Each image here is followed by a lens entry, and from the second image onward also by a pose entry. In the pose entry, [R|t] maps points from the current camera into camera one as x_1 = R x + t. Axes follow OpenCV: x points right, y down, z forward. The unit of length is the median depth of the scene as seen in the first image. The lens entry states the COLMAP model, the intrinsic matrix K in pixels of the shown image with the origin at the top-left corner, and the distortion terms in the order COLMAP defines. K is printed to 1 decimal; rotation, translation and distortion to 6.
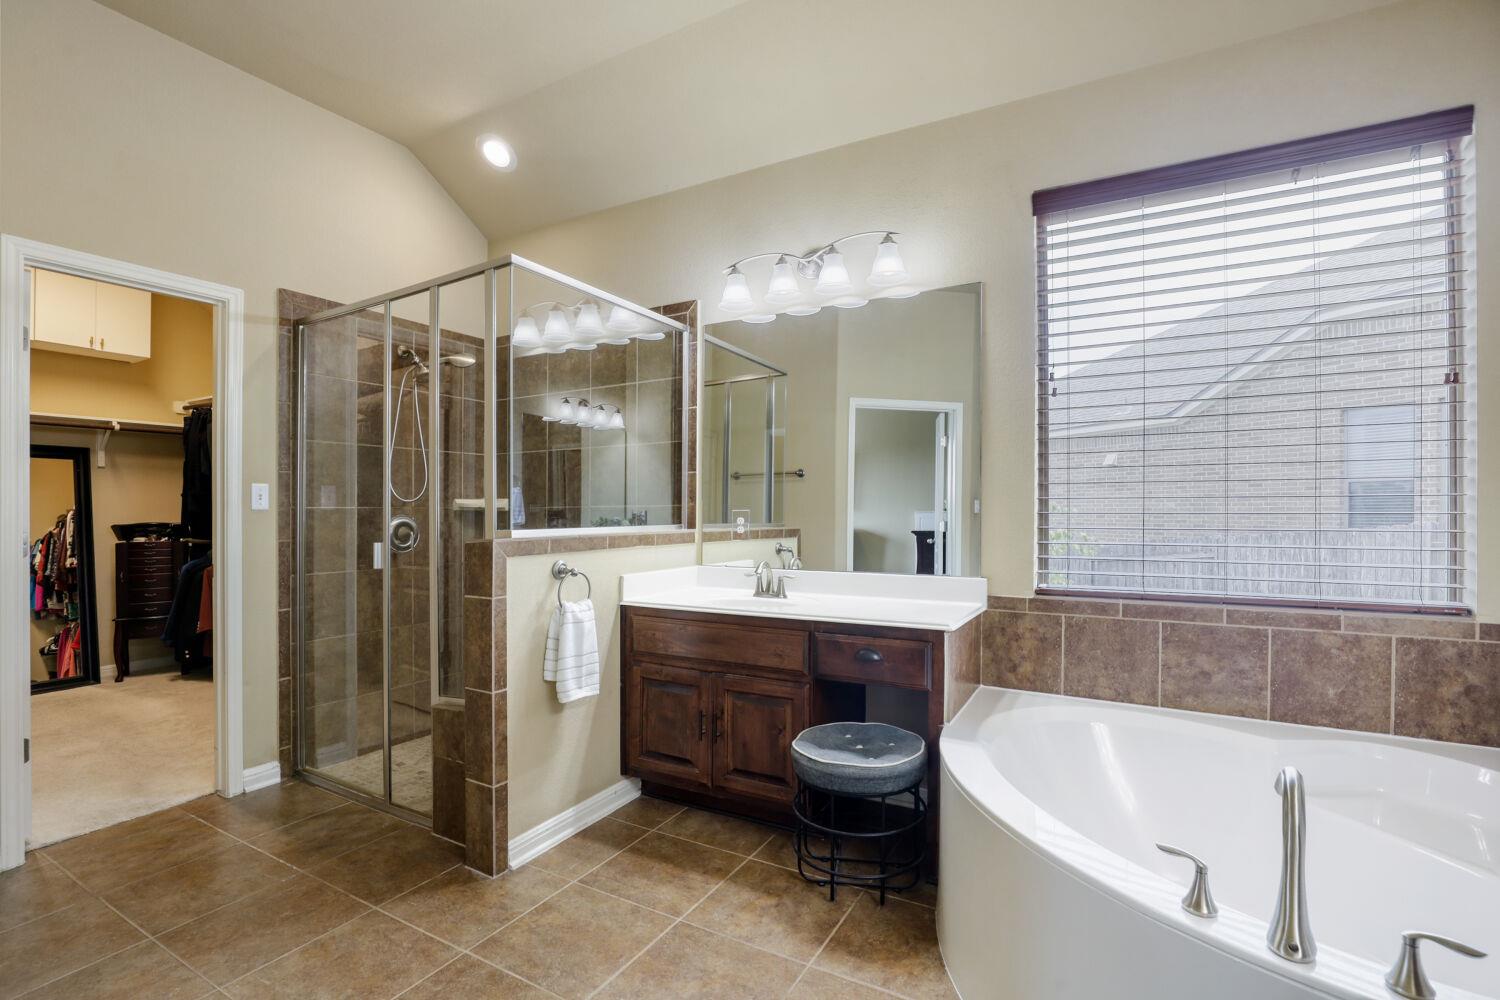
lens RADIAL K [[693.1, 0, 742.0], [0, 693.1, 500.6], [0, 0, 1]] dist [-0.033396, 0.004543]
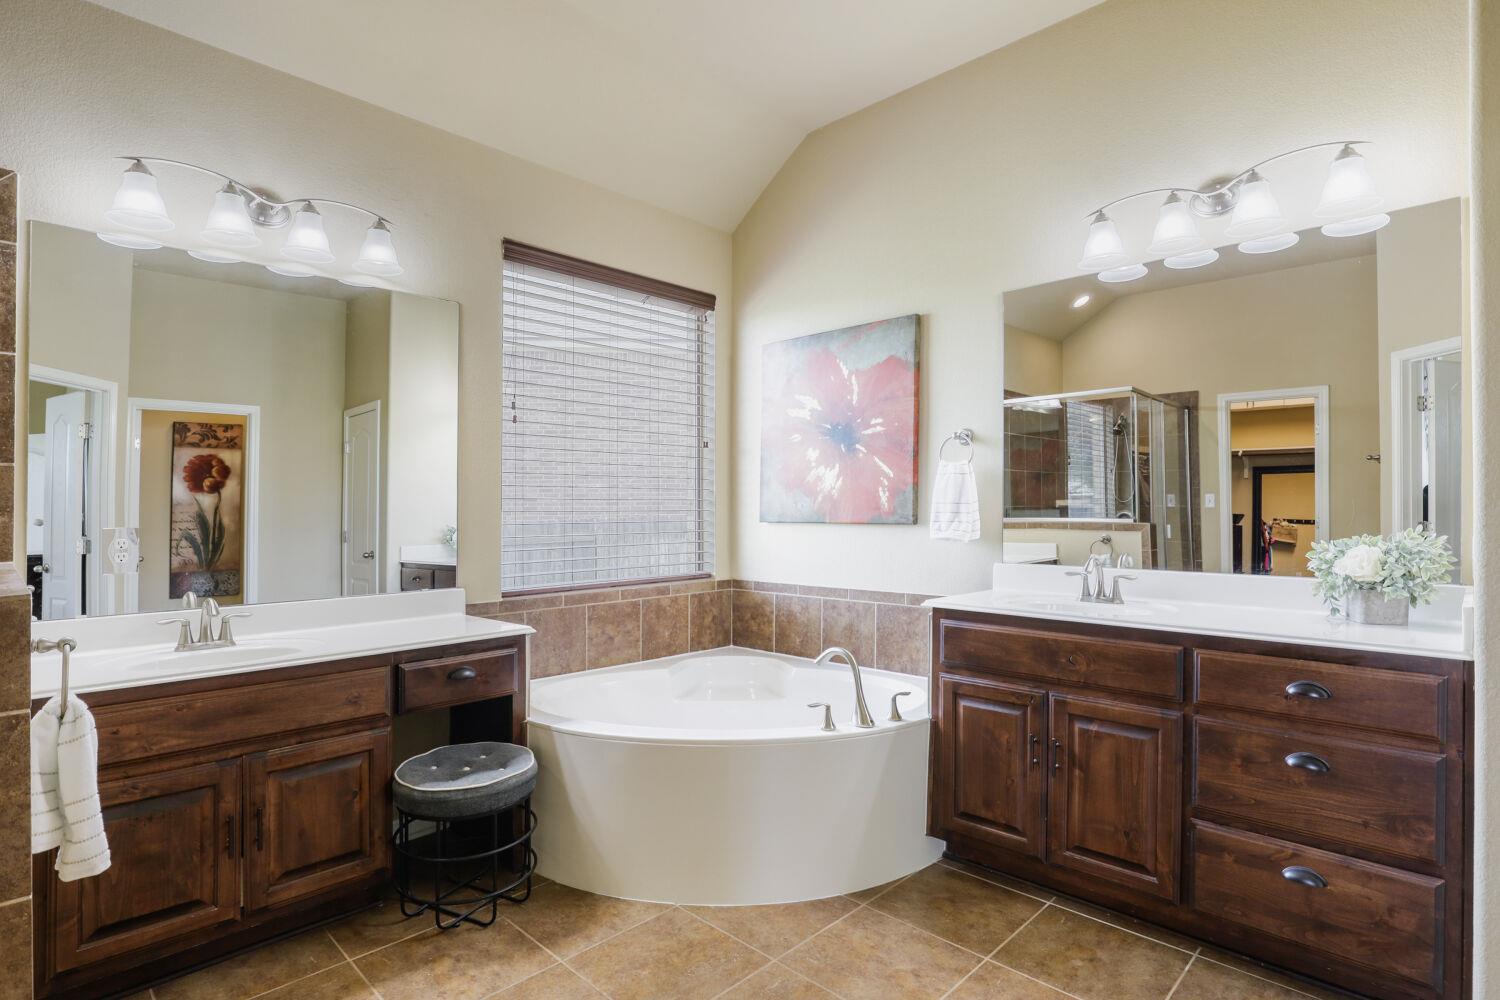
lens RADIAL K [[747.2, 0, 744.9], [0, 747.2, 505.8], [0, 0, 1]] dist [-0.036081, -0.000088]
pose [[0.250674, 0.007720, 0.968041, -0.729524], [-0.003551, 0.999969, -0.007055, -0.006573], [-0.968065, -0.001669, 0.250693, 0.354563]]
